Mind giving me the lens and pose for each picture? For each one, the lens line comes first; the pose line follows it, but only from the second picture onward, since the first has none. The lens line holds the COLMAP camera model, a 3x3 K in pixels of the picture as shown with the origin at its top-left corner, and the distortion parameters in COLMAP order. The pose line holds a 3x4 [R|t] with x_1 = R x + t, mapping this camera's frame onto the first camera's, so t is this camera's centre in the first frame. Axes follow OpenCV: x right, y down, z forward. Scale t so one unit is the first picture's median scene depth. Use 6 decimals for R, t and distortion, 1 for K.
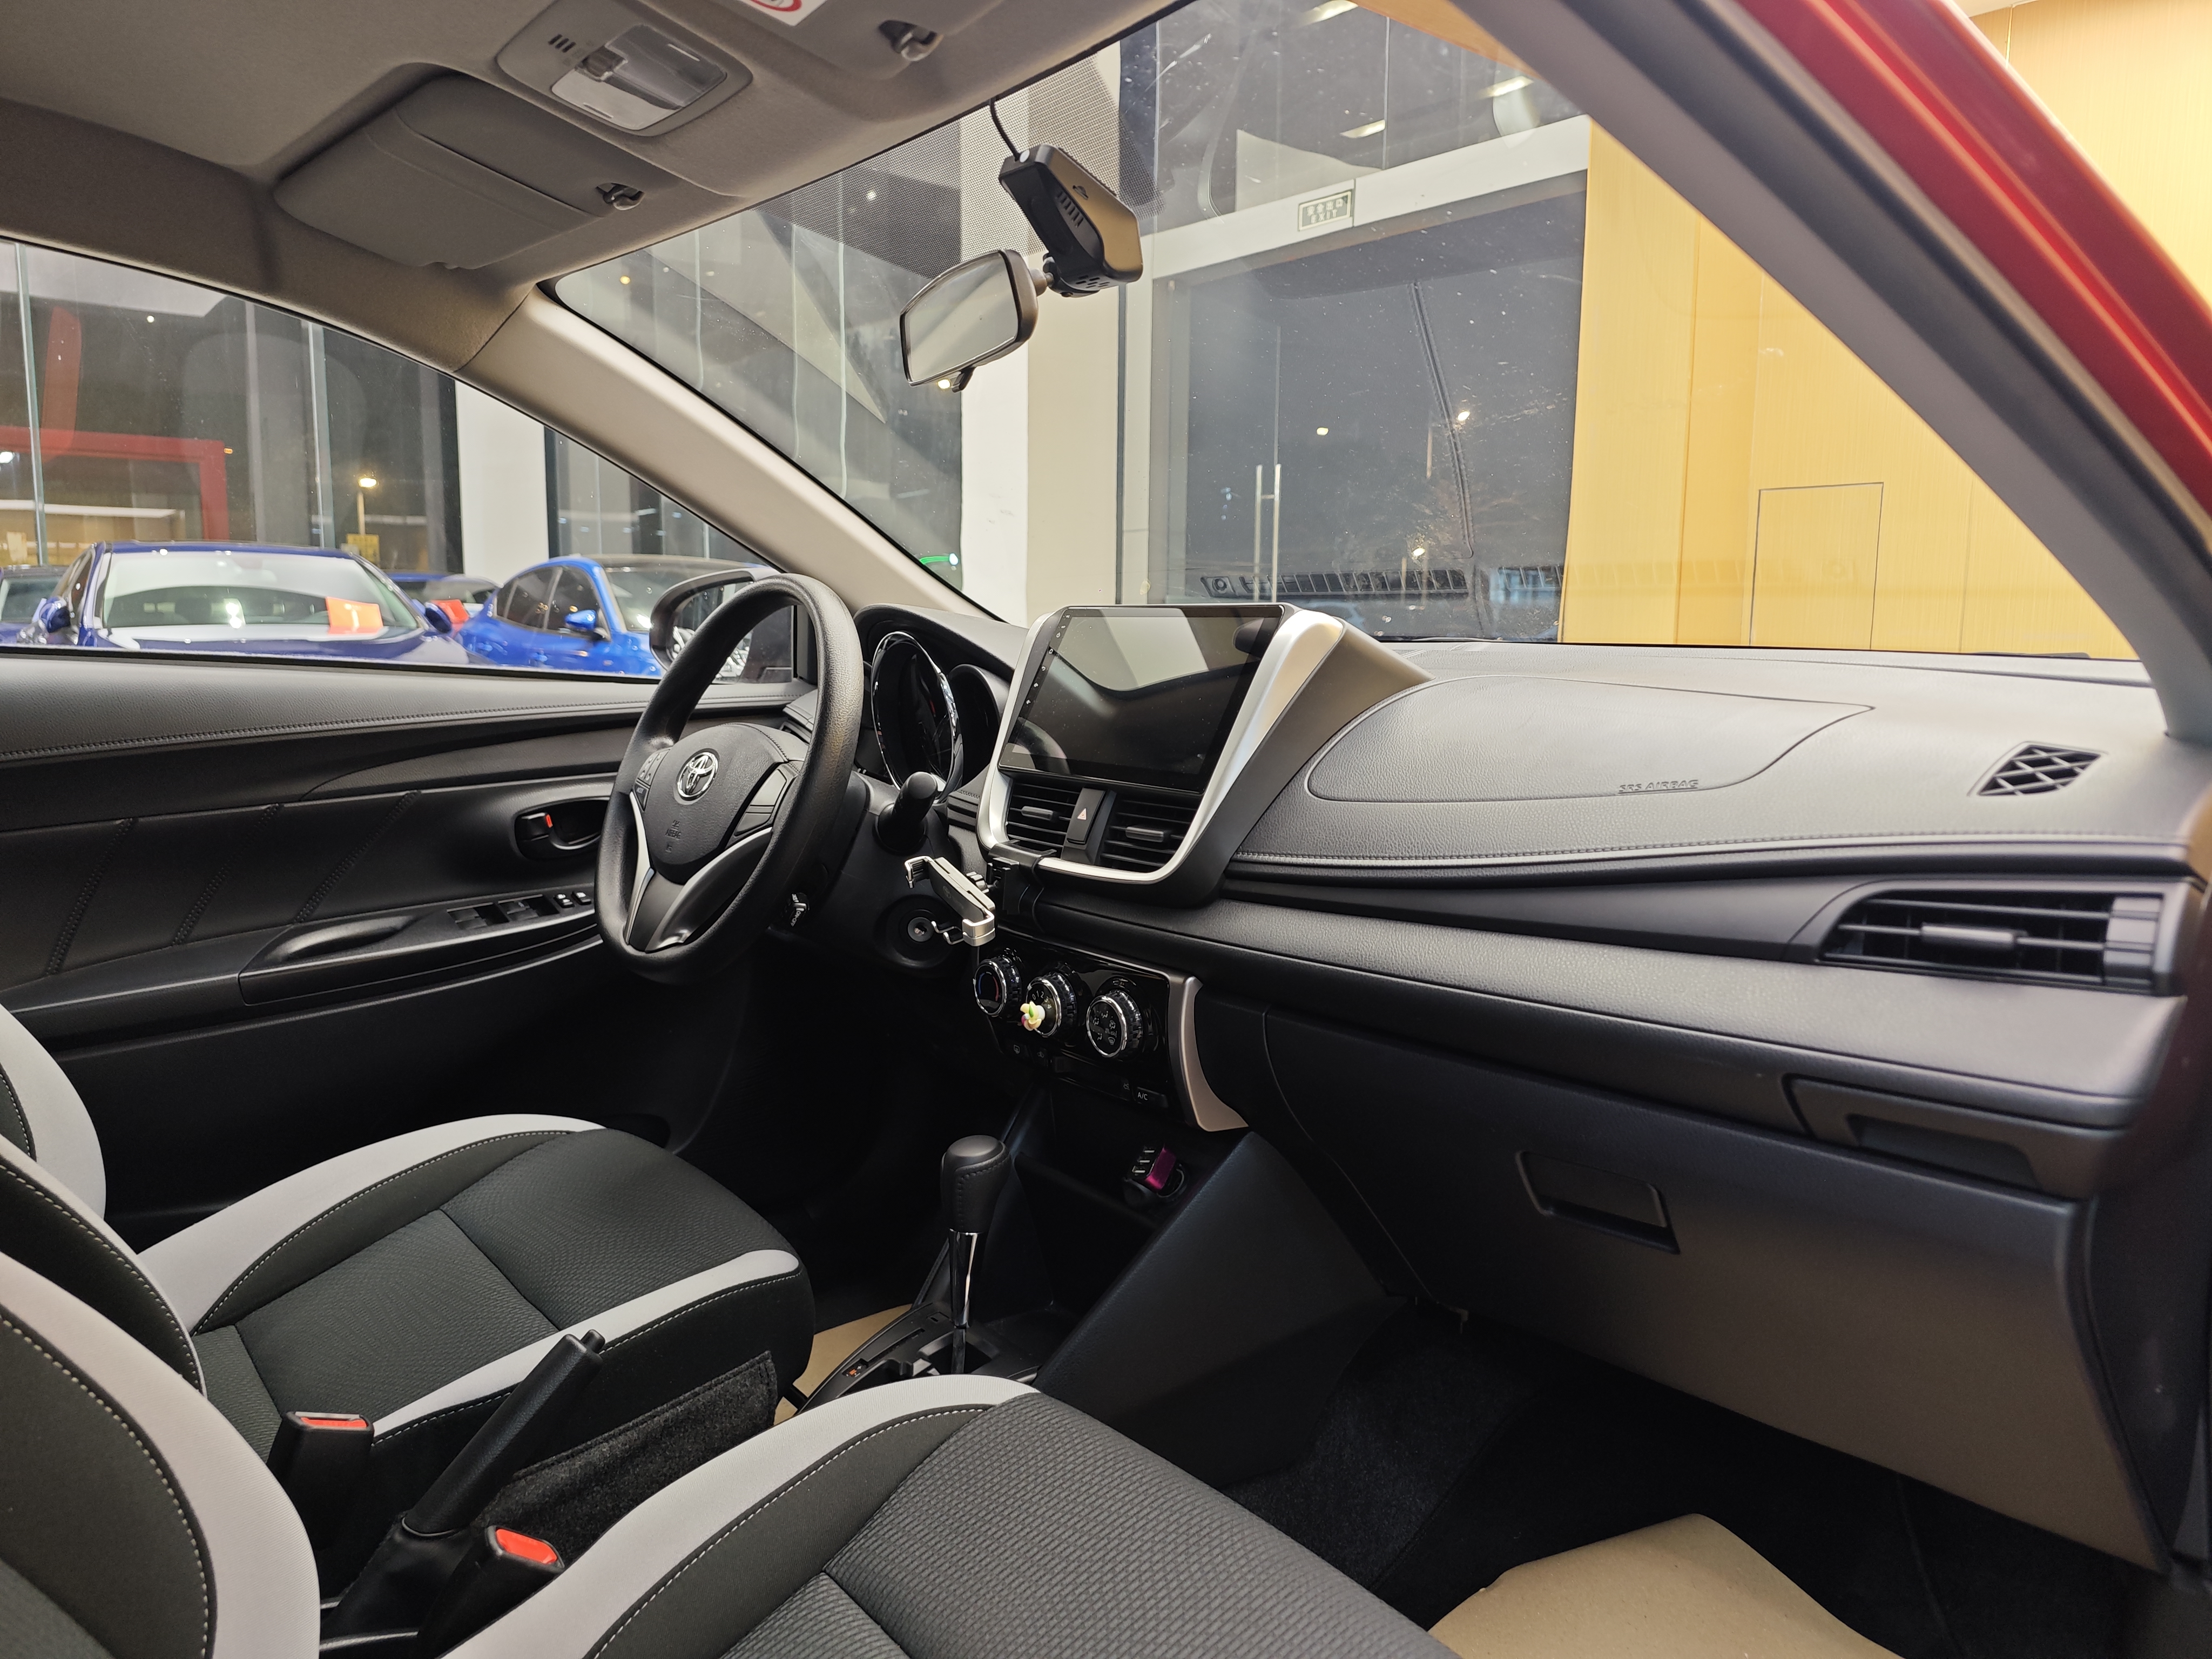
lens RADIAL K [[1485.6, 0, 1113.6], [0, 1485.6, 811.4], [0, 0, 1]] dist [0.017910, -0.027591]
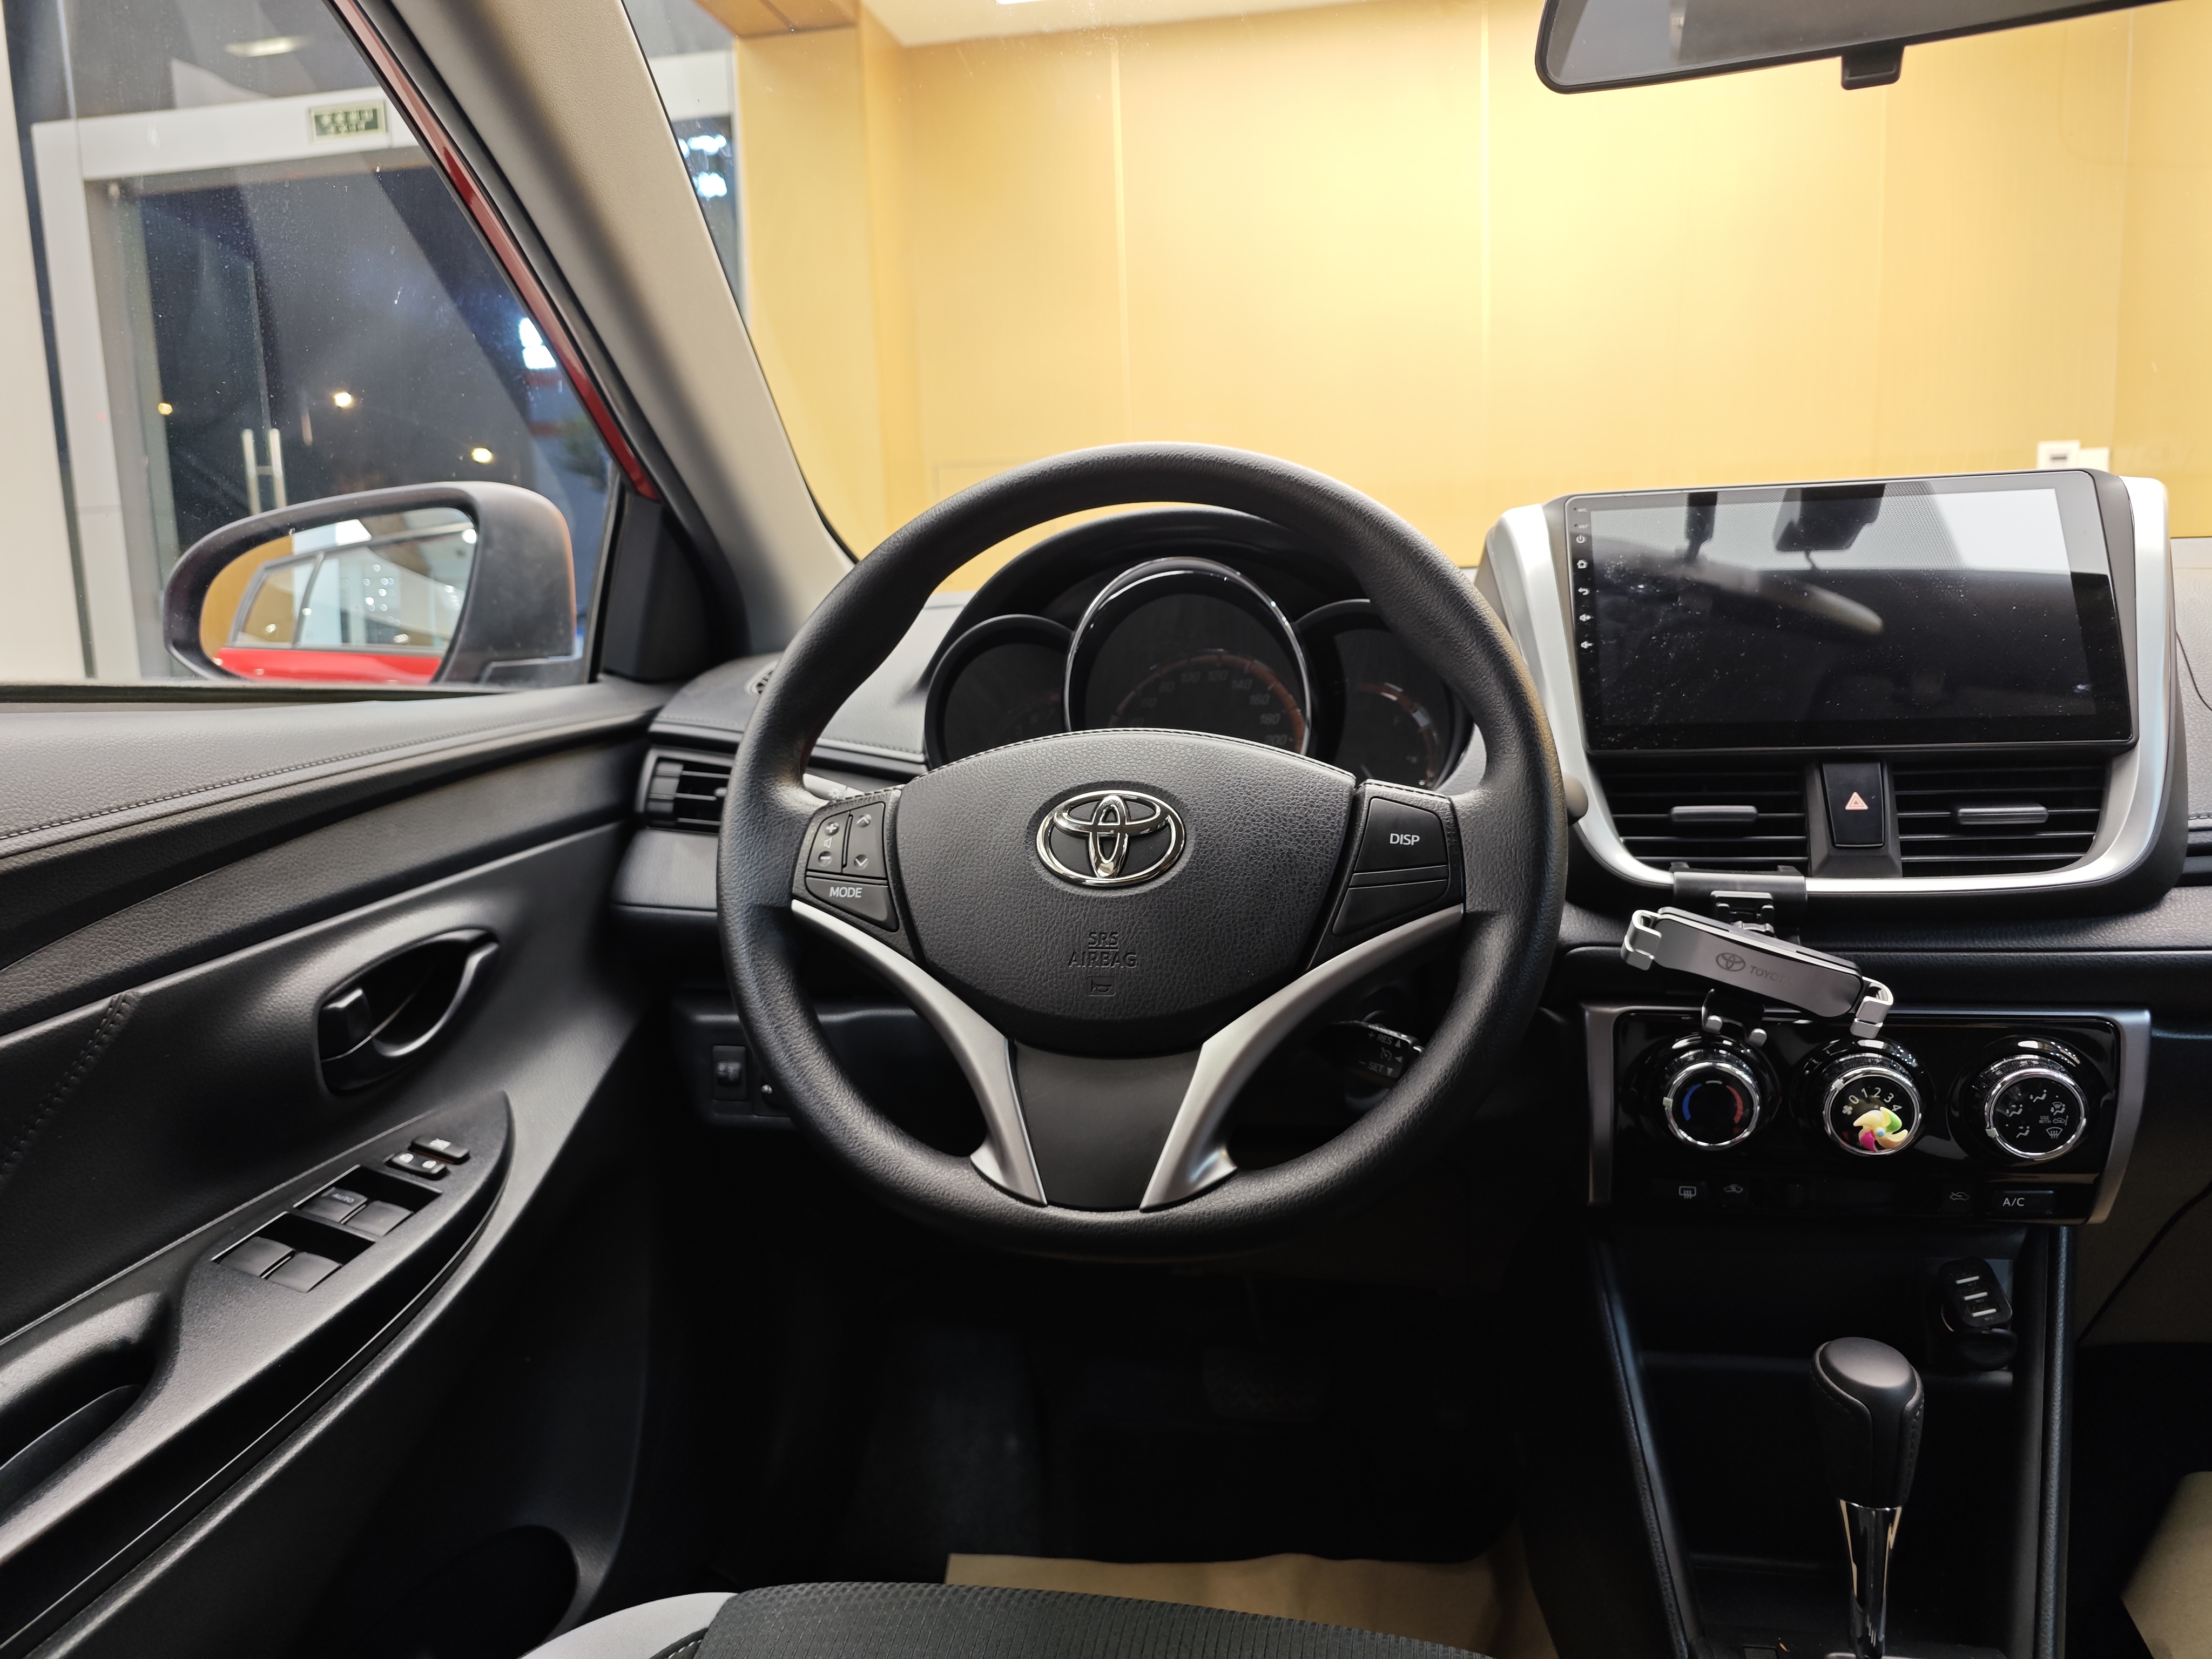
lens RADIAL K [[1485.6, 0, 1115.5], [0, 1485.6, 826.0], [0, 0, 1]] dist [0.017910, -0.027591]
pose [[0.776569, -0.133927, 0.615633, -0.716792], [0.123932, 0.990526, 0.059153, -0.070781], [-0.617723, 0.030360, 0.785810, 0.742981]]
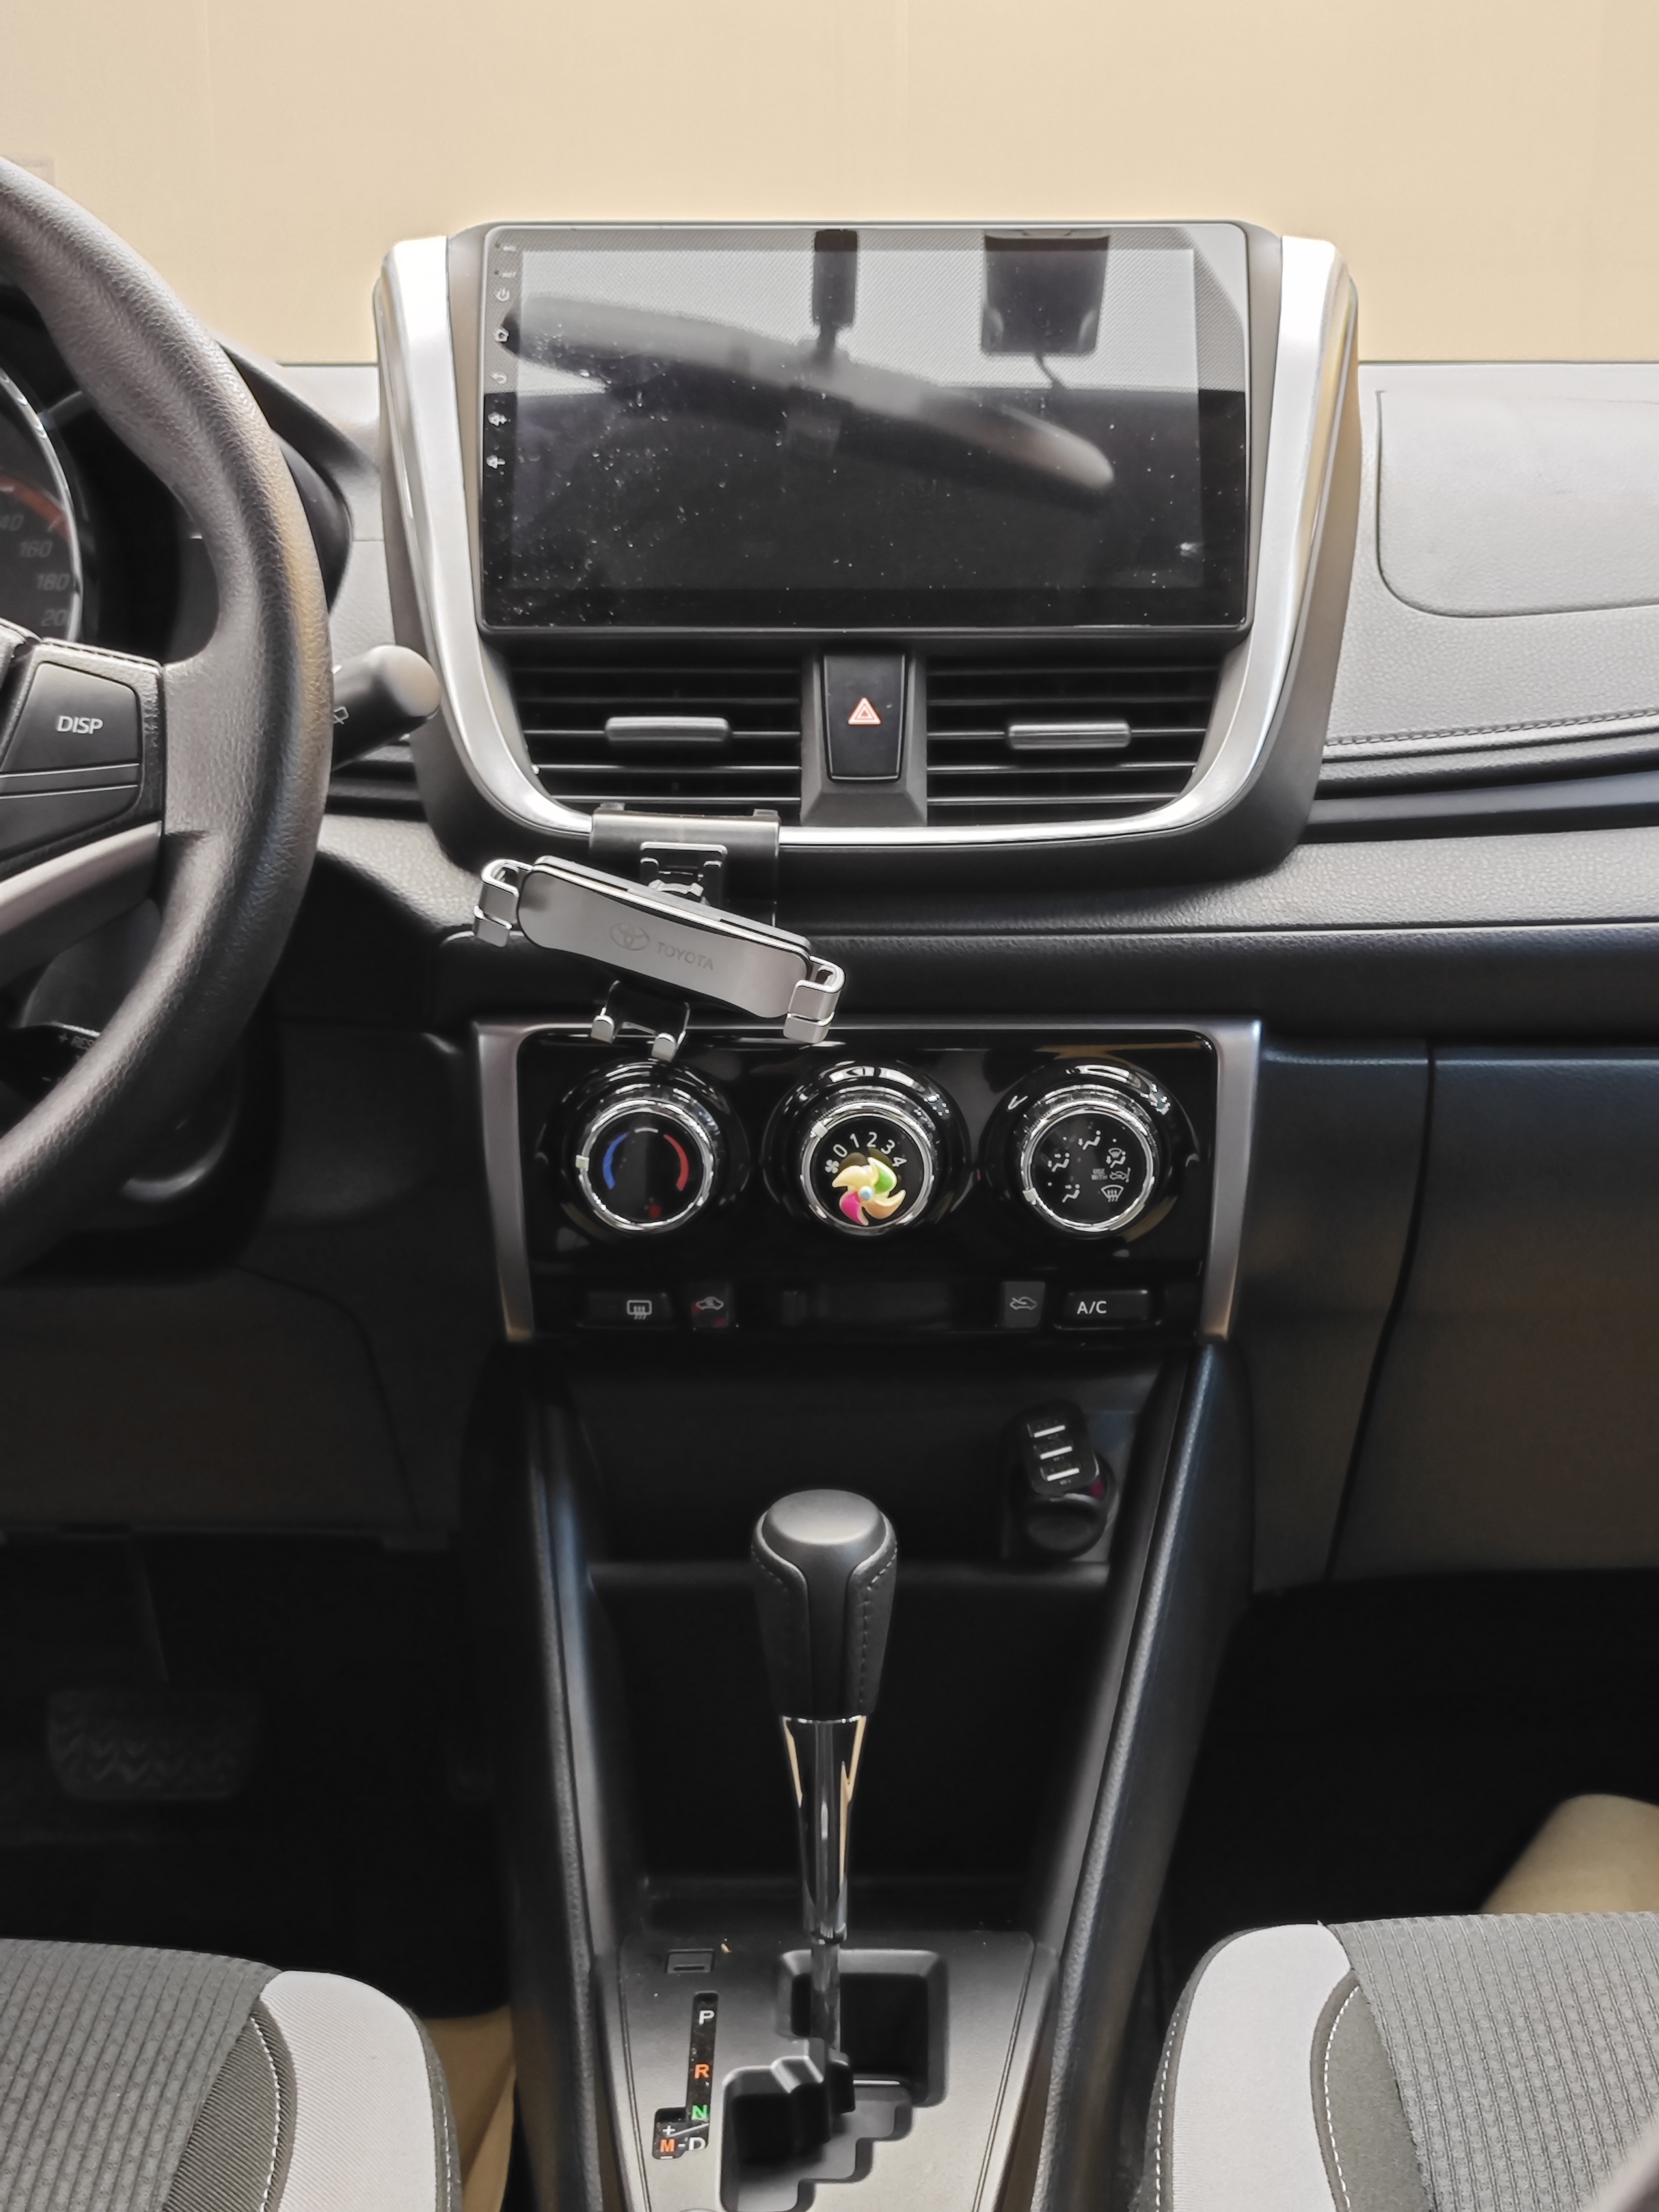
lens RADIAL K [[2970.6, 0, 867.3], [0, 2970.6, 1134.1], [0, 0, 1]] dist [0.064820, 0.000000]
pose [[0.649815, -0.175018, 0.739668, -0.727048], [0.103389, 0.984437, 0.142105, -0.000536], [-0.753028, -0.015869, 0.657797, 0.463791]]
